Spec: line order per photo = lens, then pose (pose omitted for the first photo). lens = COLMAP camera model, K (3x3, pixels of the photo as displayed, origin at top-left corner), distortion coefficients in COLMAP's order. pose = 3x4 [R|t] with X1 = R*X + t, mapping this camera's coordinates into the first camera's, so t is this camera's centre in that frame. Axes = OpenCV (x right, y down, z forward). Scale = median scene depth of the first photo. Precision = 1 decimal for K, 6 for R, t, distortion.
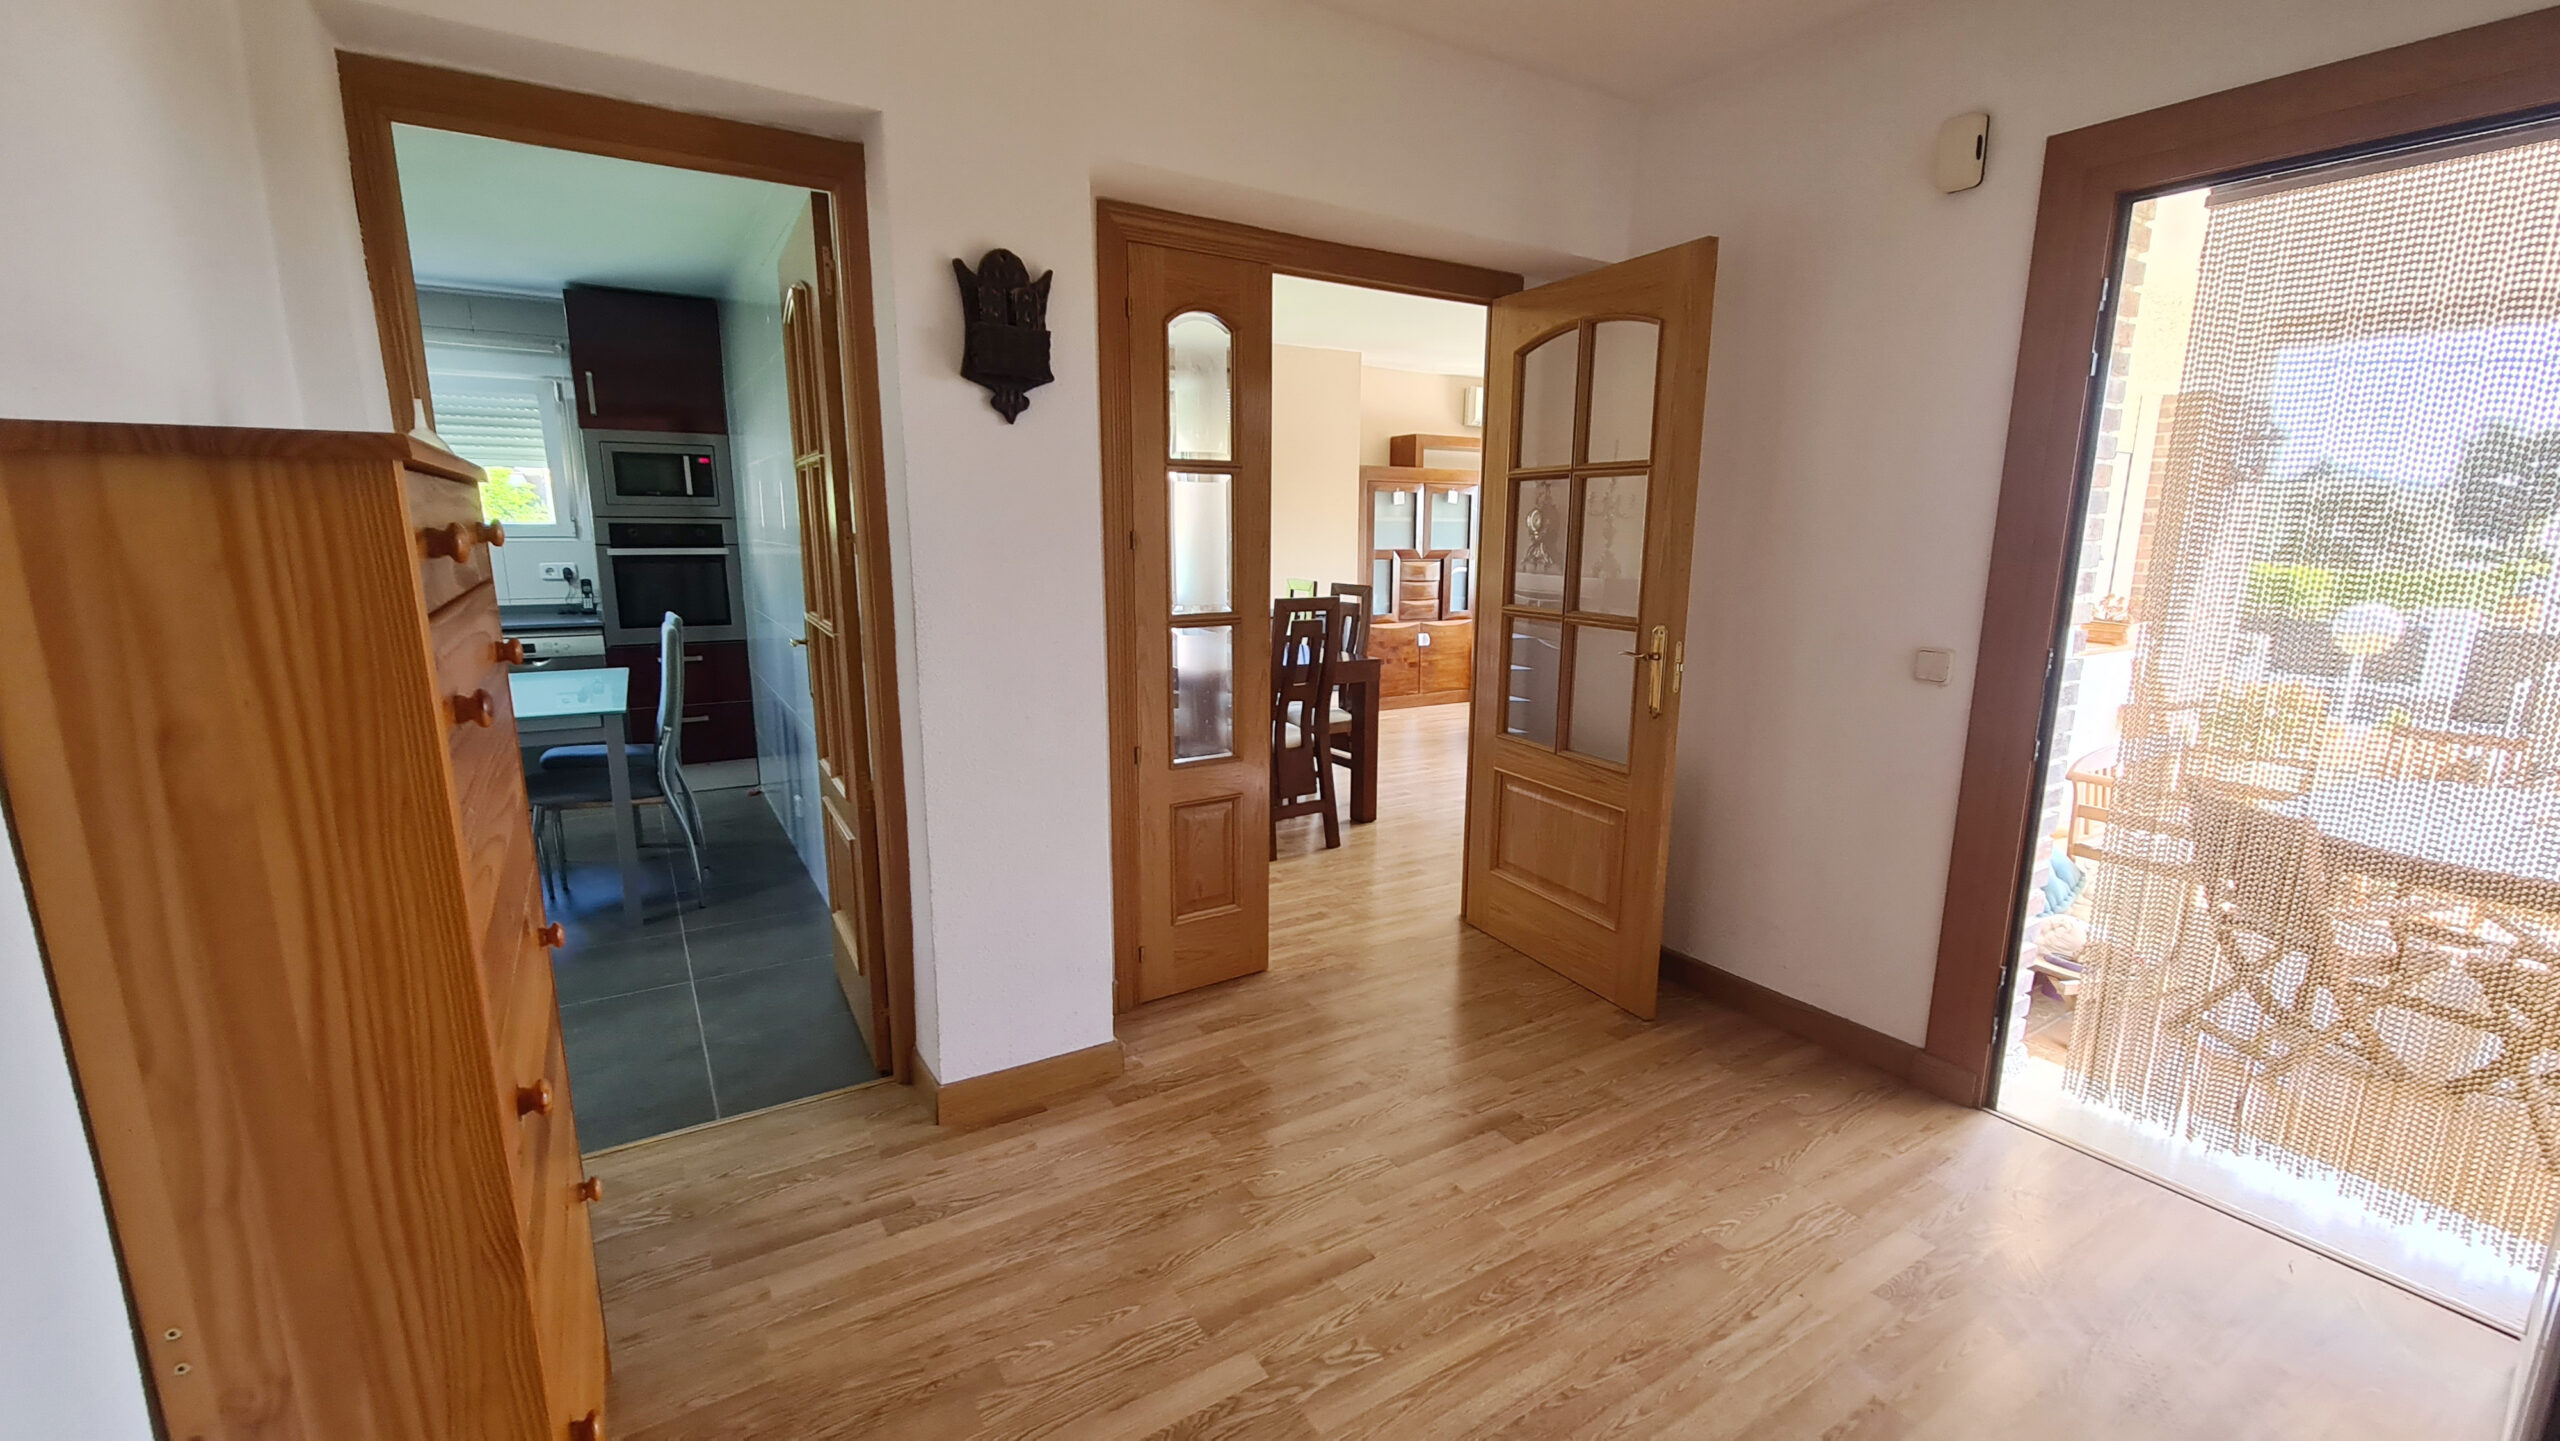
lens RADIAL K [[1052.0, 0, 1288.0], [0, 1052.0, 742.6], [0, 0, 1]] dist [0.001335, -0.002551]
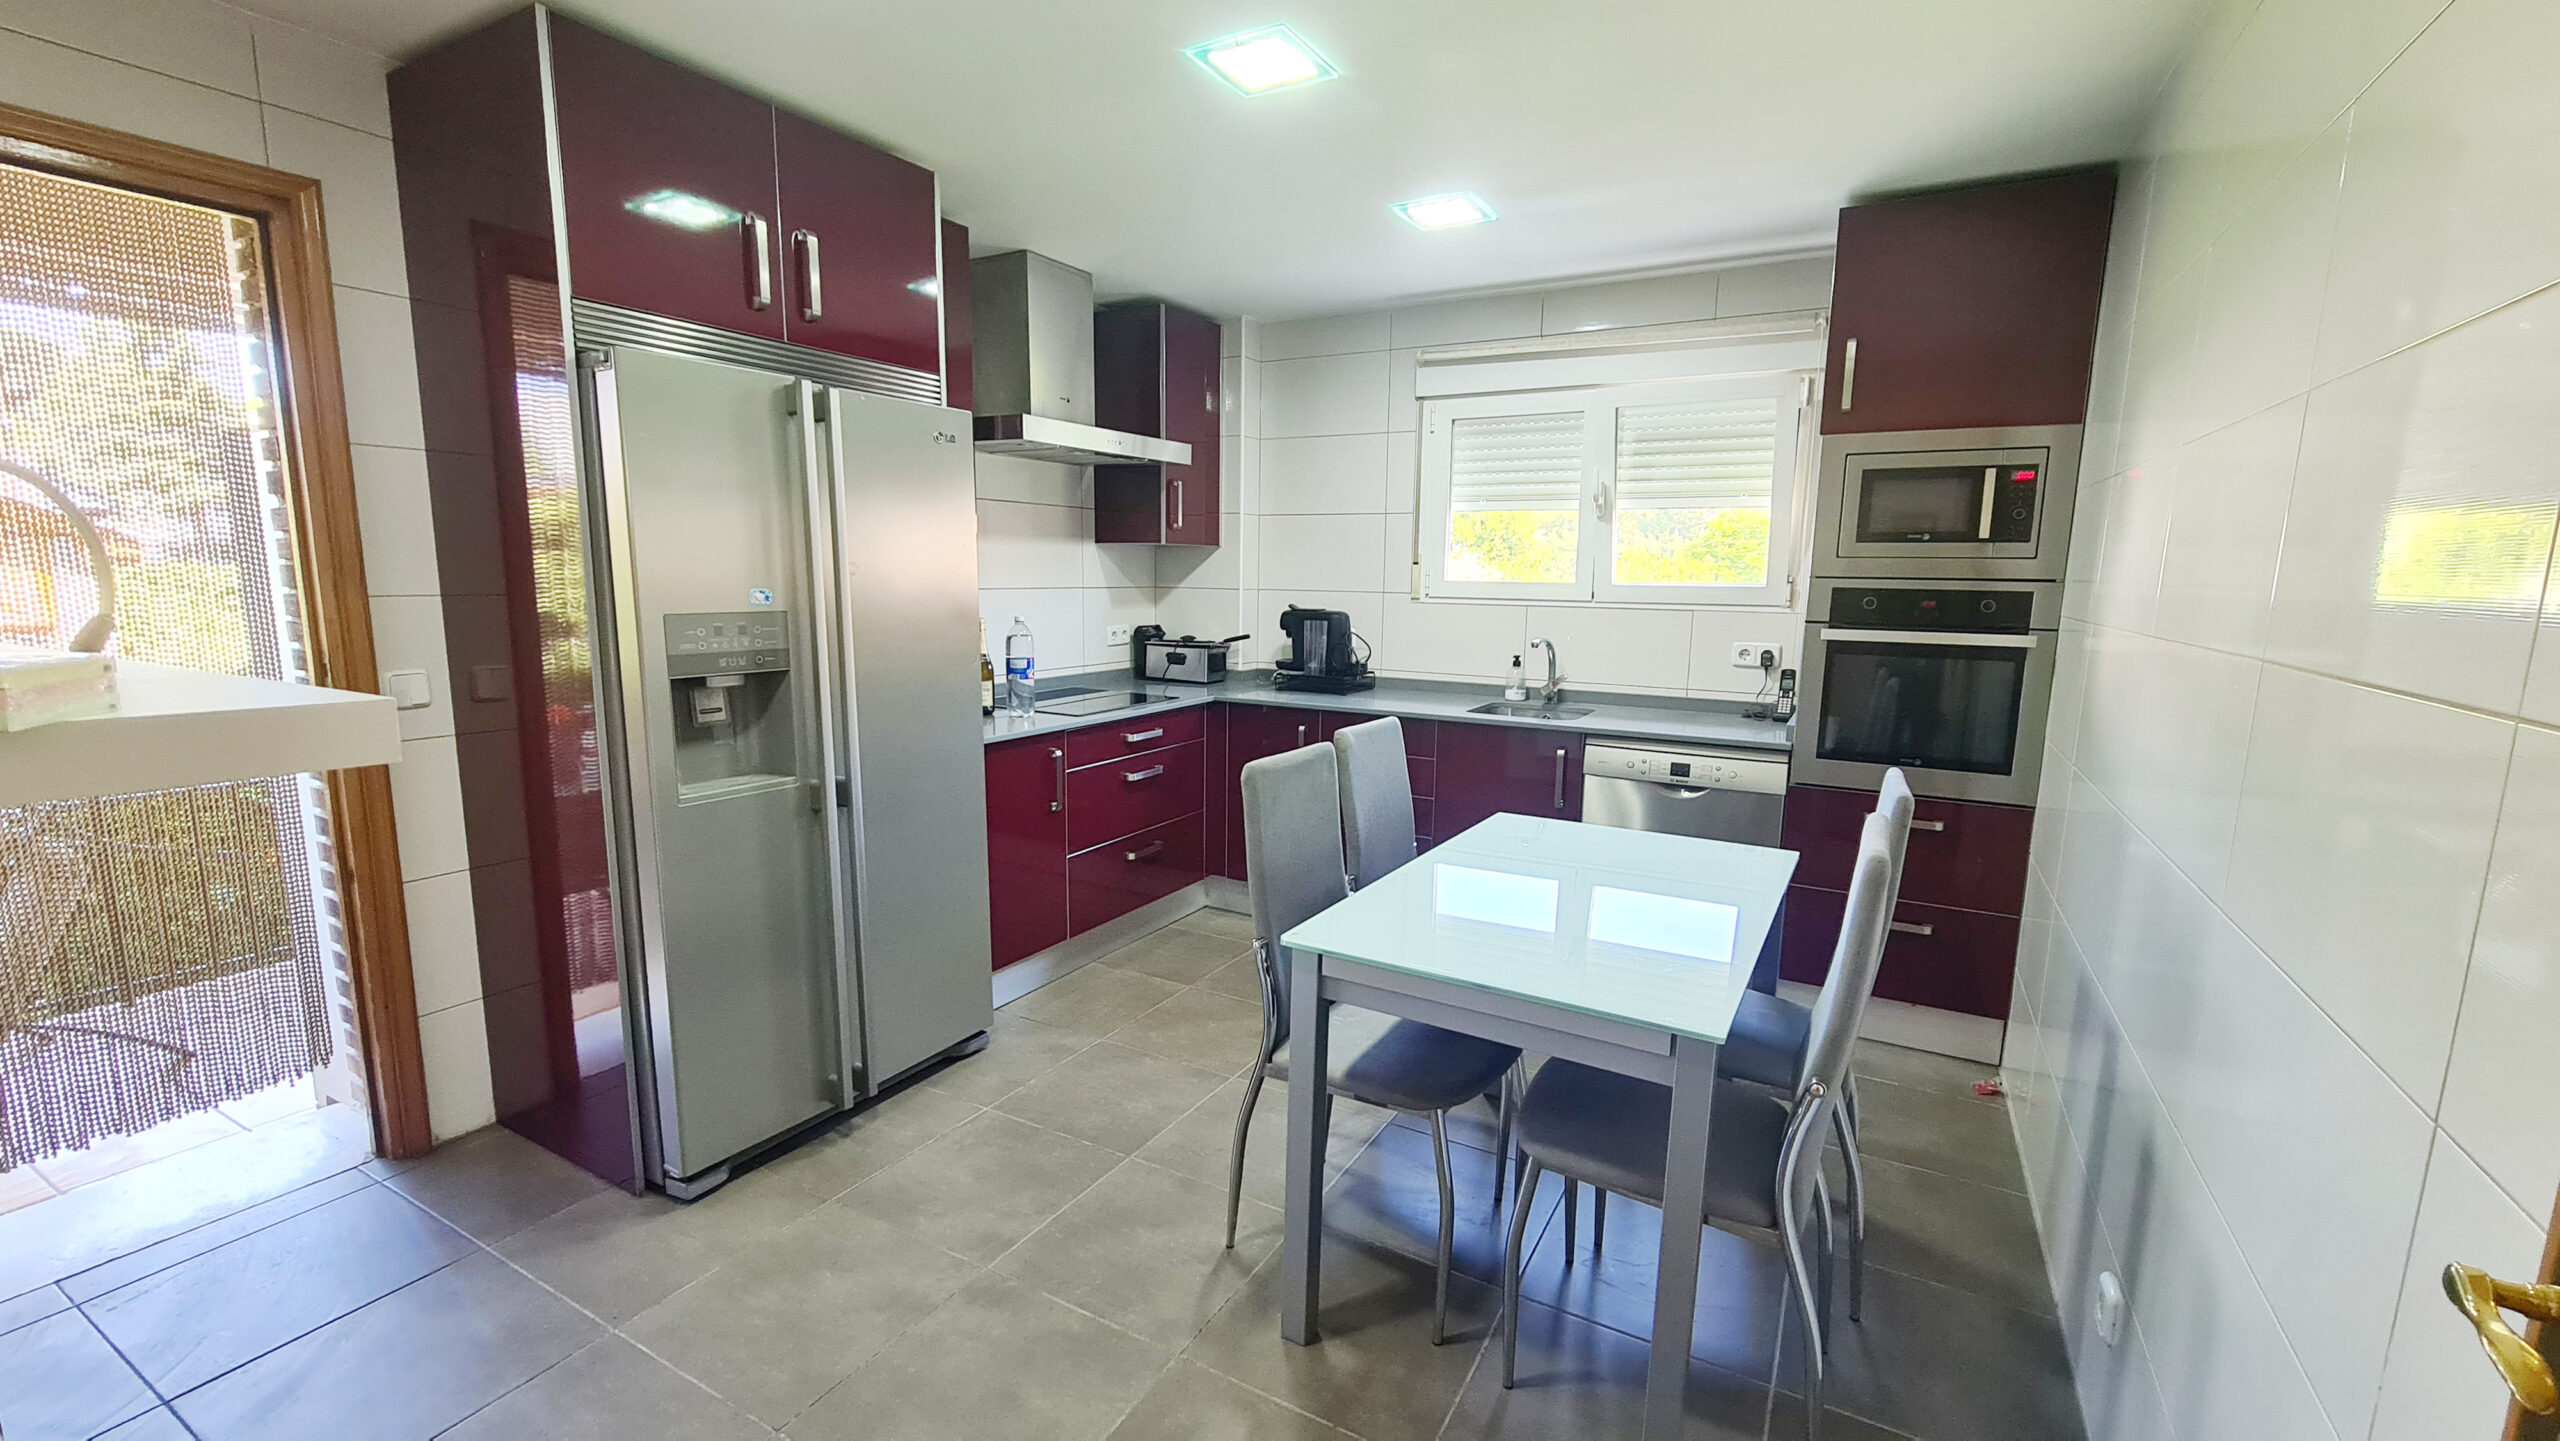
lens RADIAL K [[1052.0, 0, 1274.8], [0, 1052.0, 730.2], [0, 0, 1]] dist [0.001335, -0.002551]
pose [[0.467419, 0.133310, -0.873927, -0.240579], [-0.185755, 0.981306, 0.050339, -0.093380], [0.864300, 0.138807, 0.483444, 0.415872]]
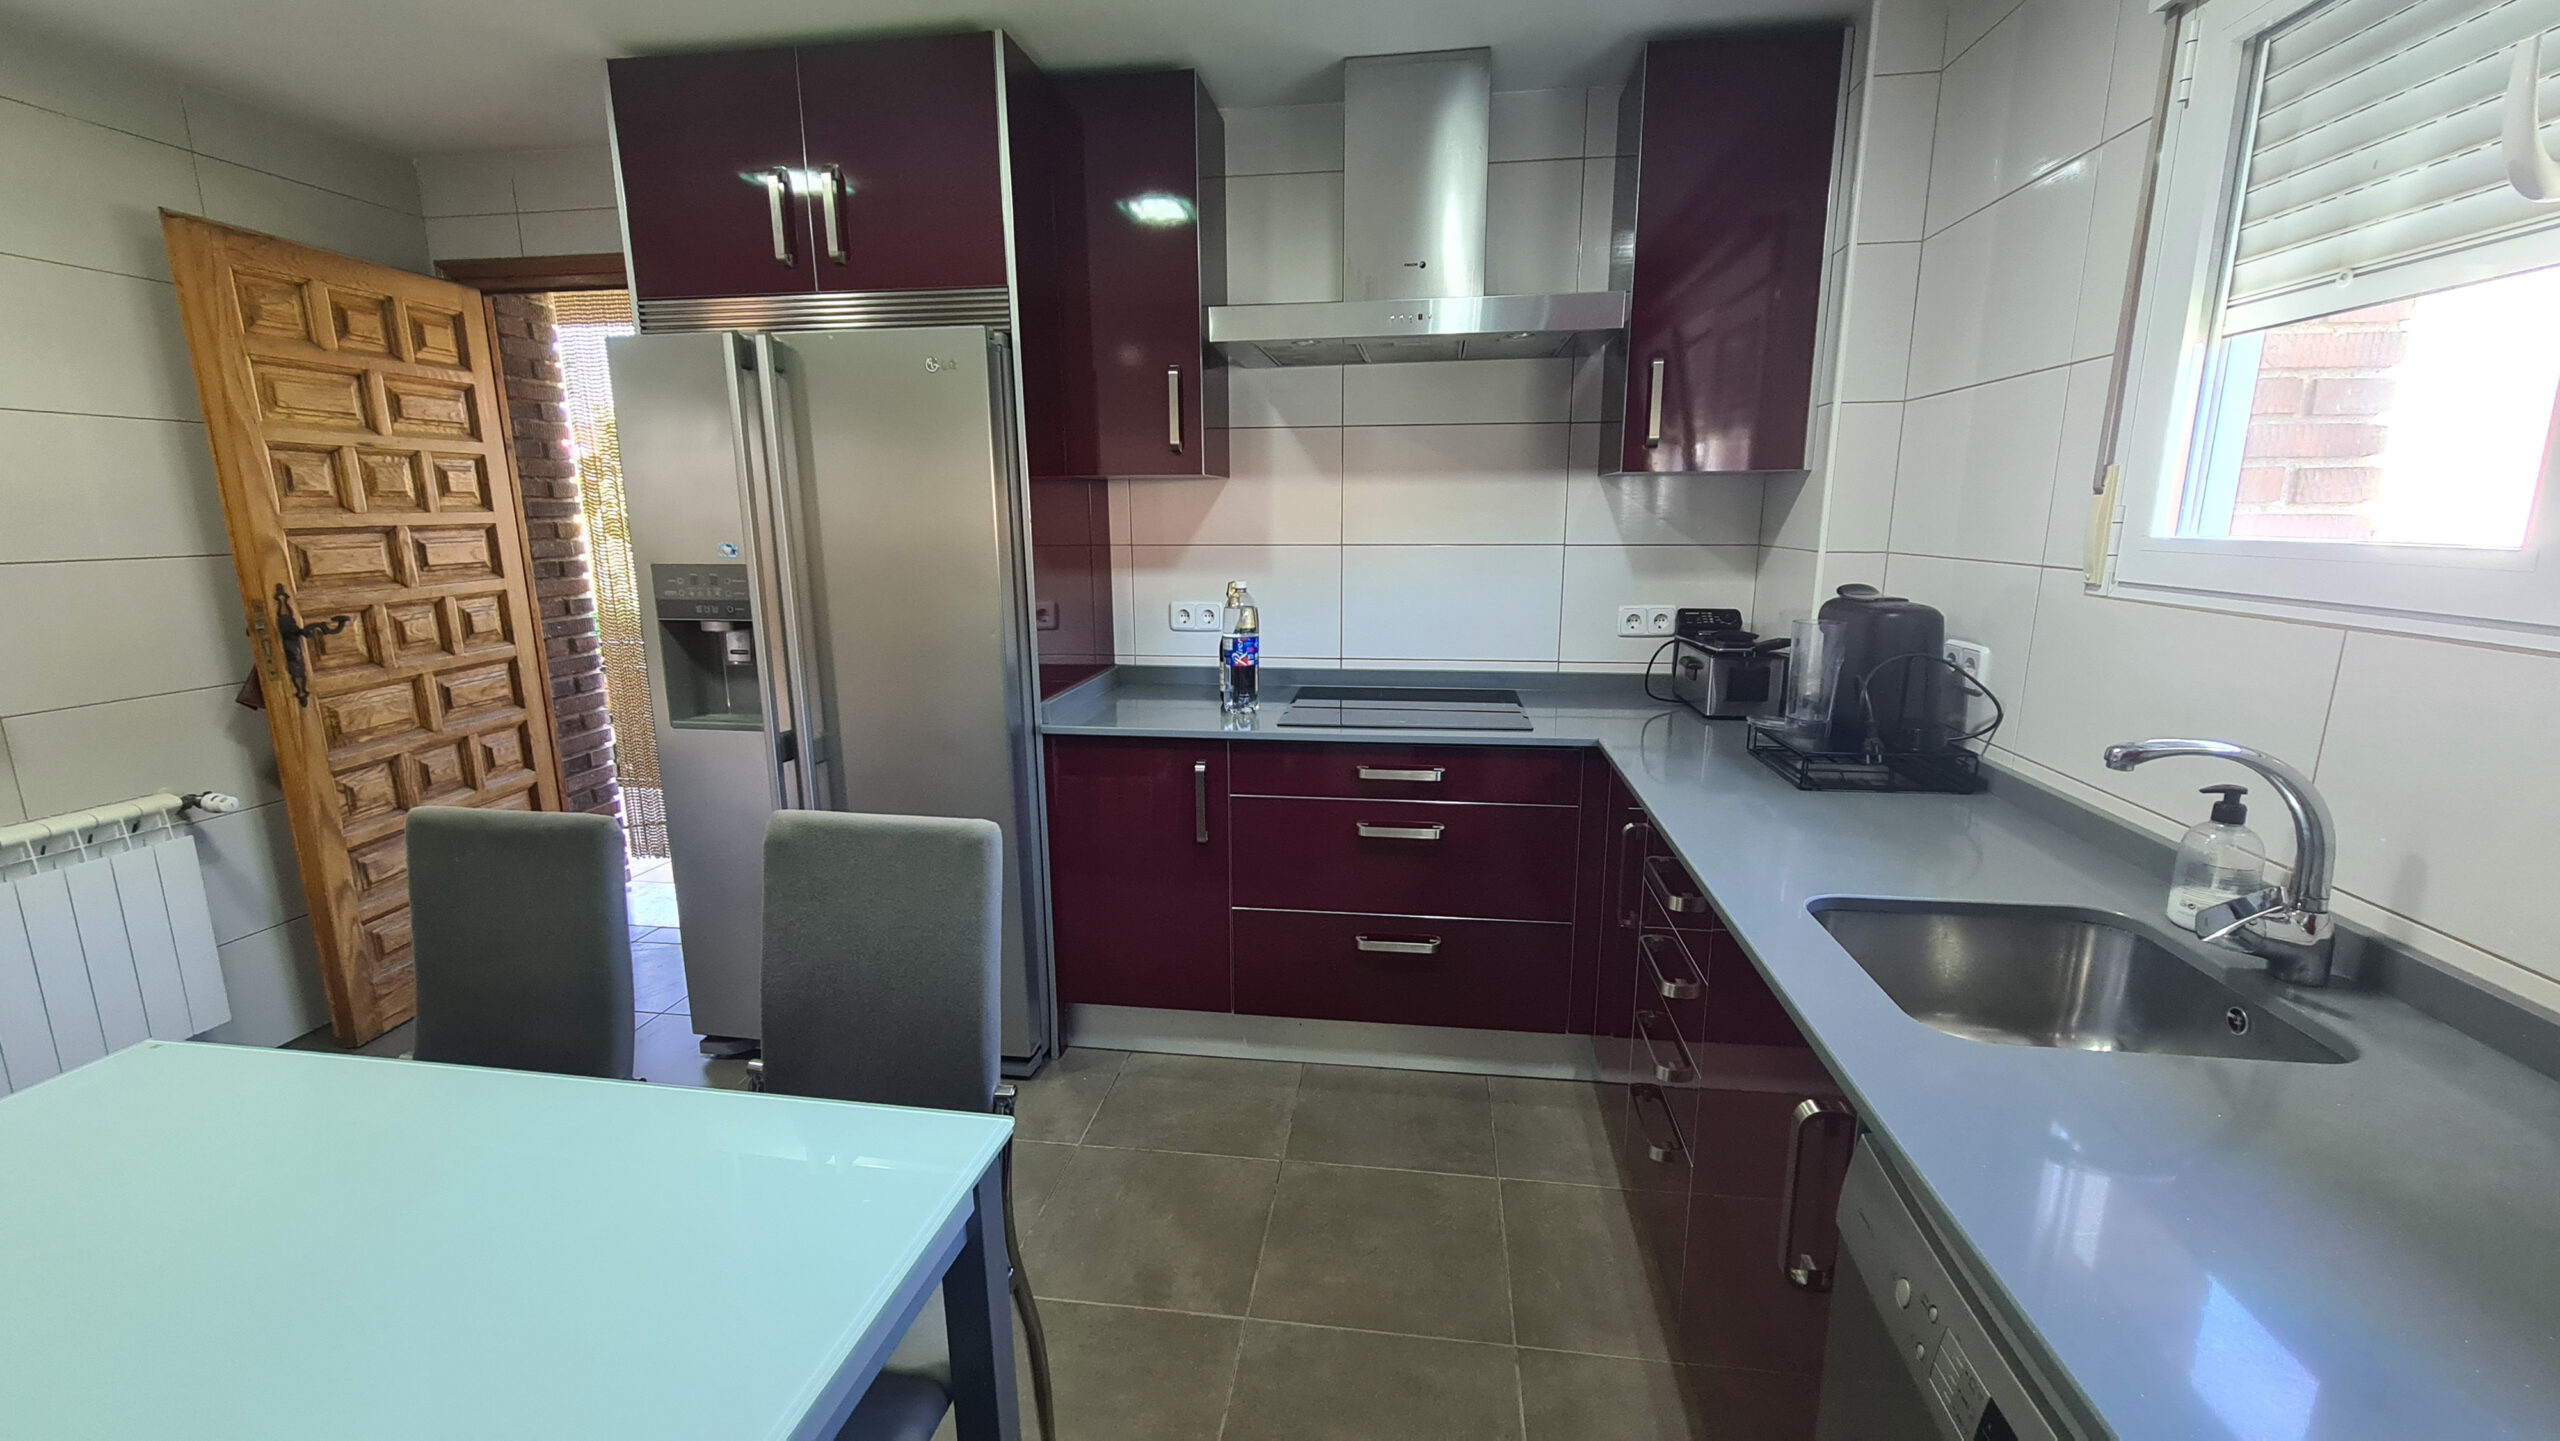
lens RADIAL K [[1052.0, 0, 1273.0], [0, 1052.0, 735.6], [0, 0, 1]] dist [0.001335, -0.002551]
pose [[-0.653208, 0.151655, -0.741835, -0.529543], [-0.148571, 0.935020, 0.321969, -0.194971], [0.742459, 0.320528, -0.588232, 0.913191]]
